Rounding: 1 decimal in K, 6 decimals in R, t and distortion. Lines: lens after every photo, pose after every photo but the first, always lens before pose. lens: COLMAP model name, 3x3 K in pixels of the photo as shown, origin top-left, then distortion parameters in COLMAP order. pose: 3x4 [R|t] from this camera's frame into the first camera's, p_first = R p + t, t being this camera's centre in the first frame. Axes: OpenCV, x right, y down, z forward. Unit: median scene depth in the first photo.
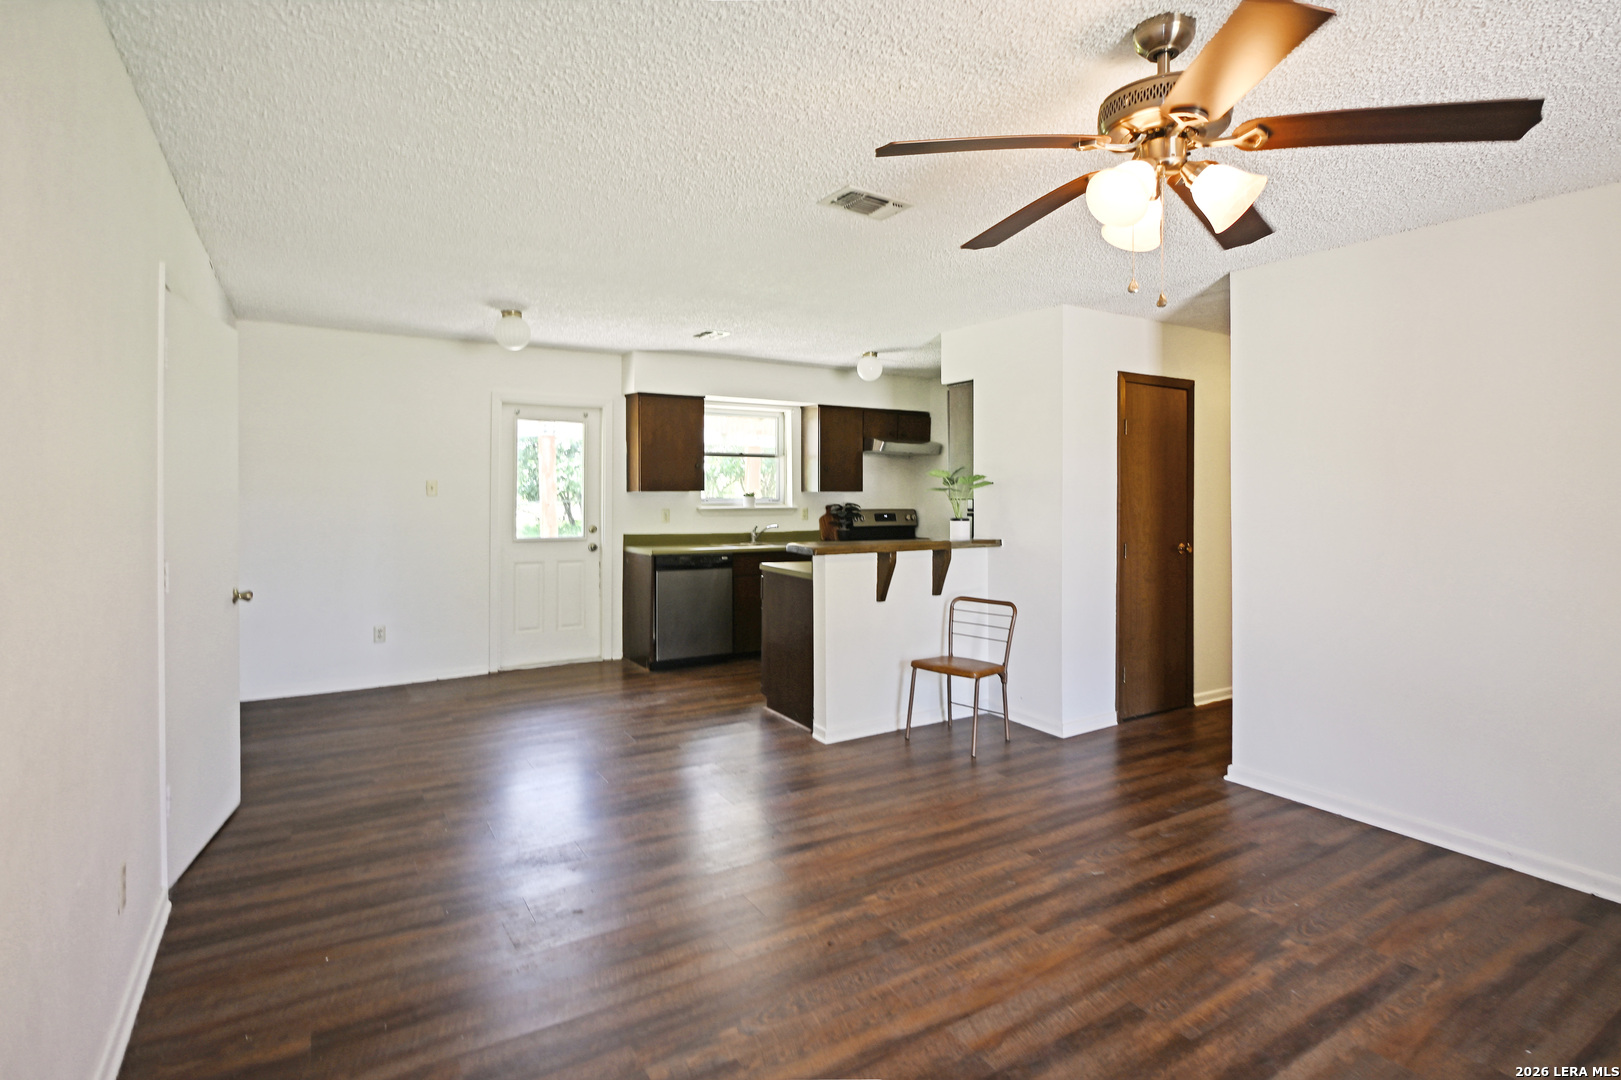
lens RADIAL K [[807.1, 0, 798.5], [0, 807.1, 497.7], [0, 0, 1]] dist [0.001647, -0.000642]
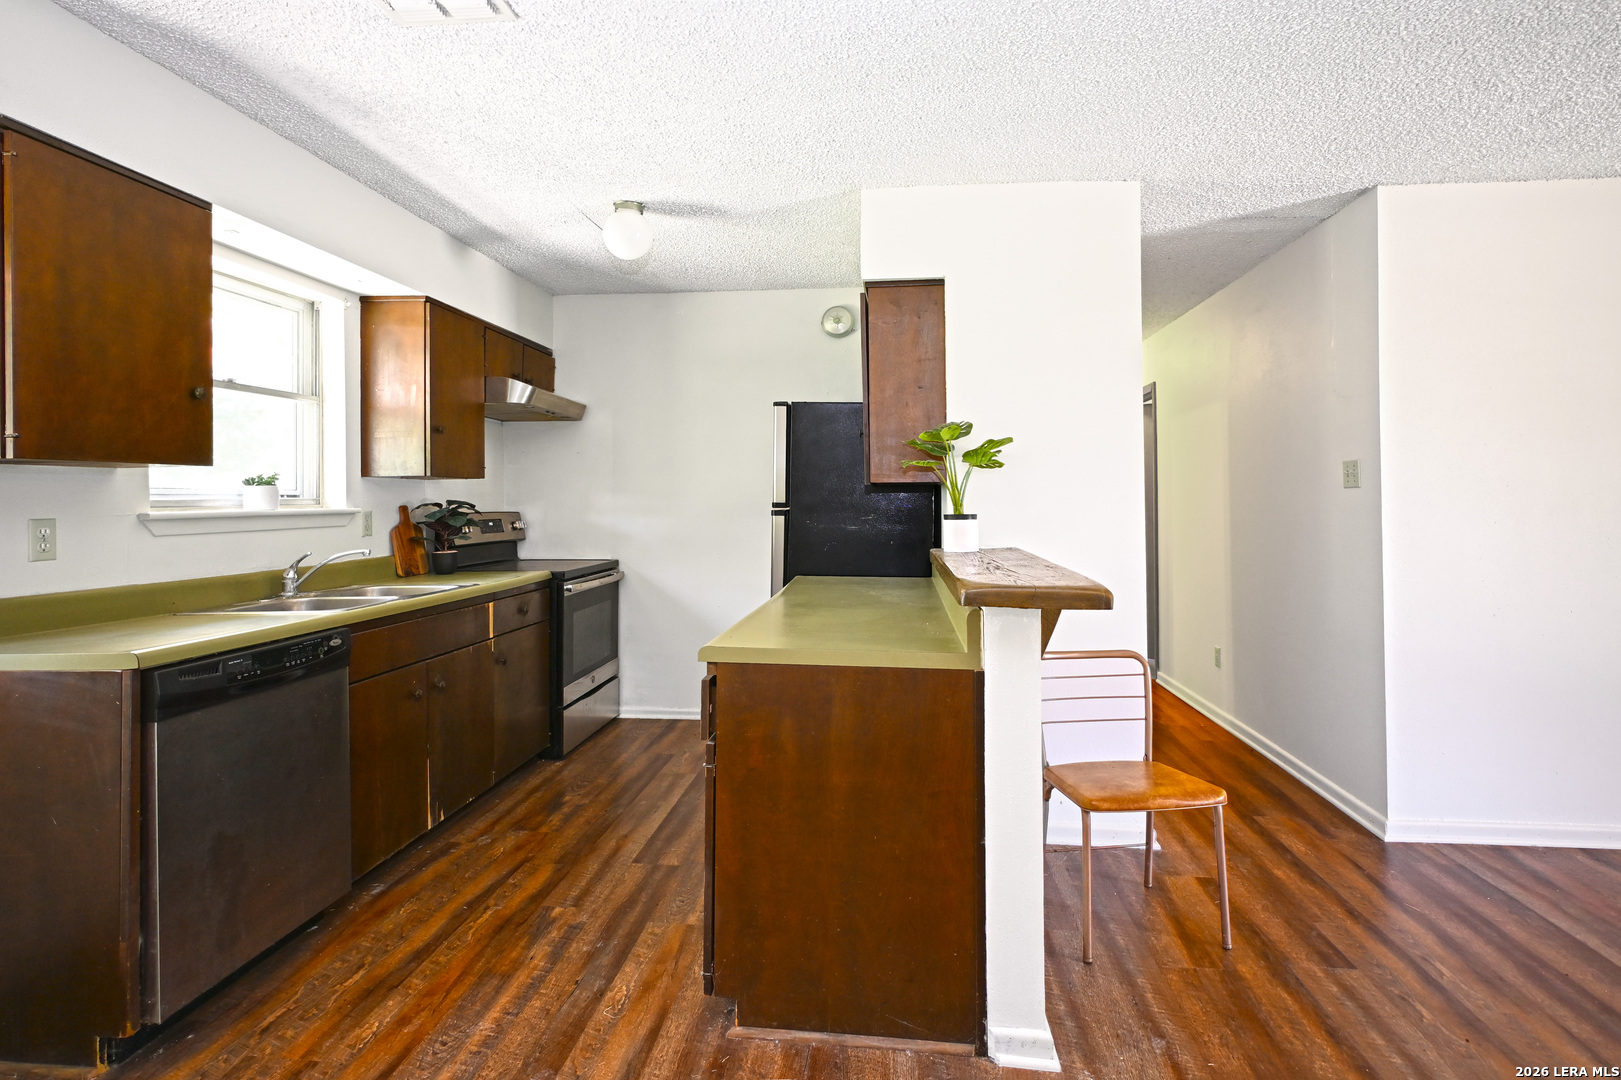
lens RADIAL K [[807.1, 0, 806.6], [0, 807.1, 513.5], [0, 0, 1]] dist [0.001647, -0.000642]
pose [[0.607713, -0.019247, 0.793924, -0.350909], [0.009241, 0.999810, 0.017164, 0.013656], [-0.794103, -0.003094, 0.607775, 0.819655]]
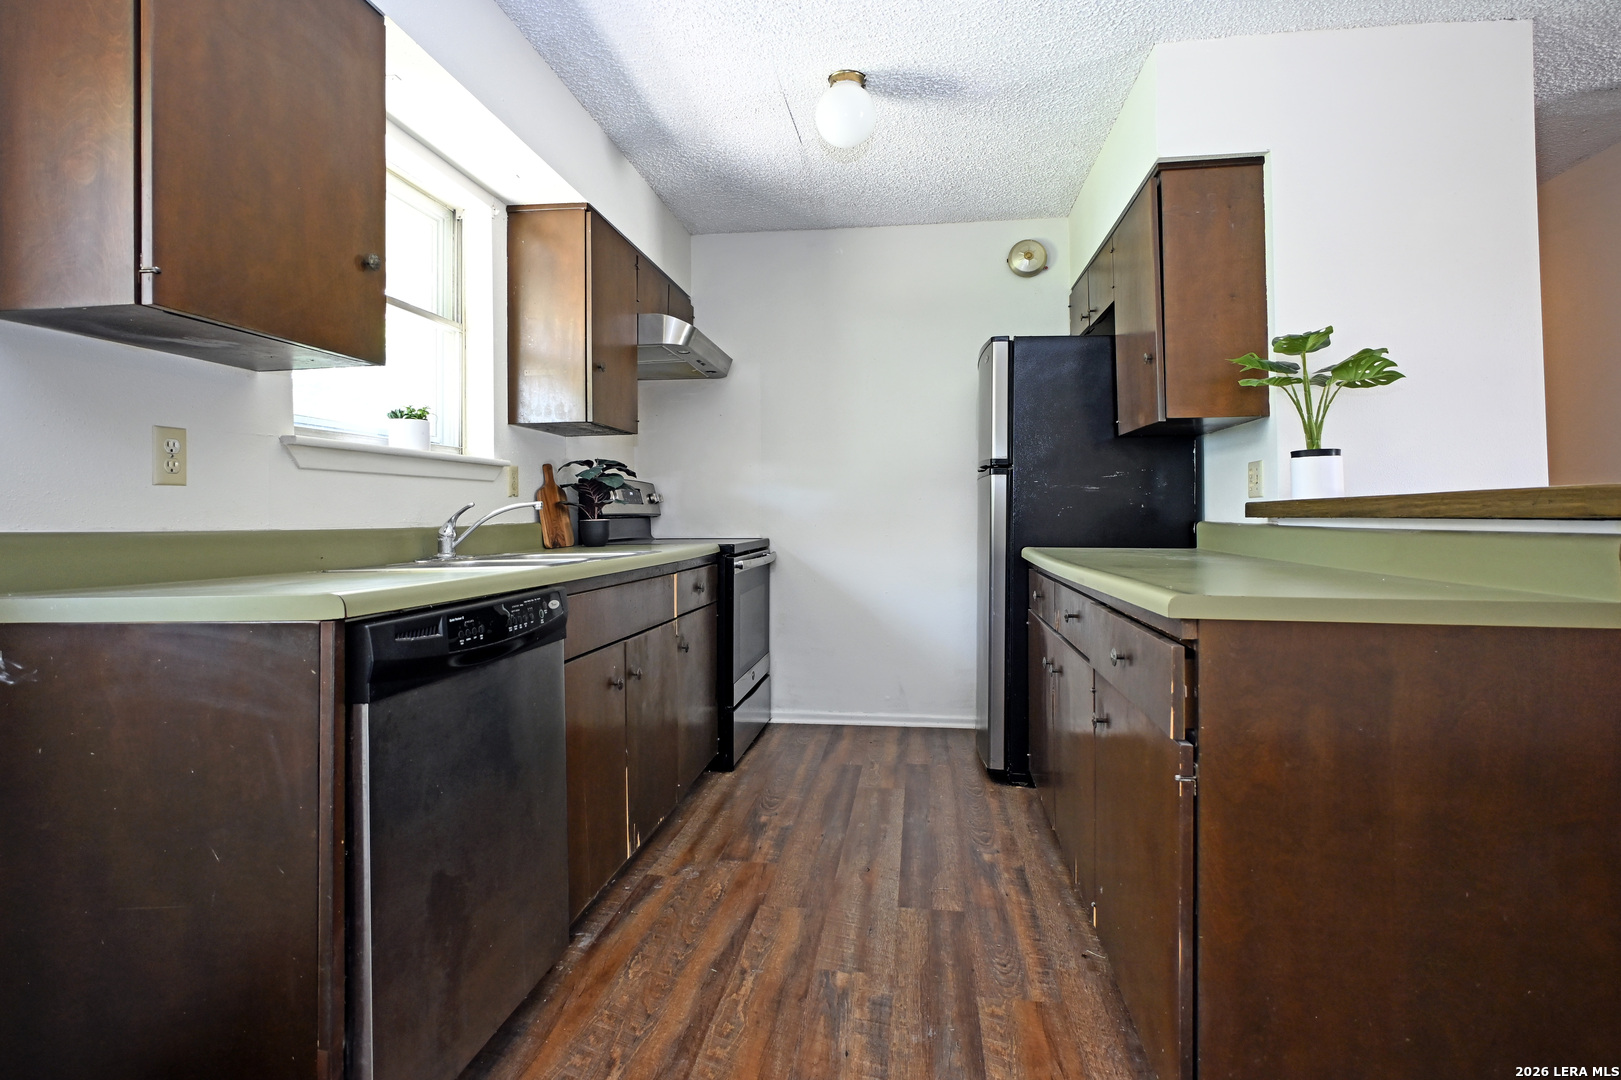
lens RADIAL K [[807.1, 0, 801.9], [0, 807.1, 518.7], [0, 0, 1]] dist [0.001647, -0.000642]
pose [[0.633378, -0.011341, 0.773759, -0.342228], [0.011532, 0.999920, 0.005216, 0.062340], [-0.773757, 0.005619, 0.633458, 1.047792]]
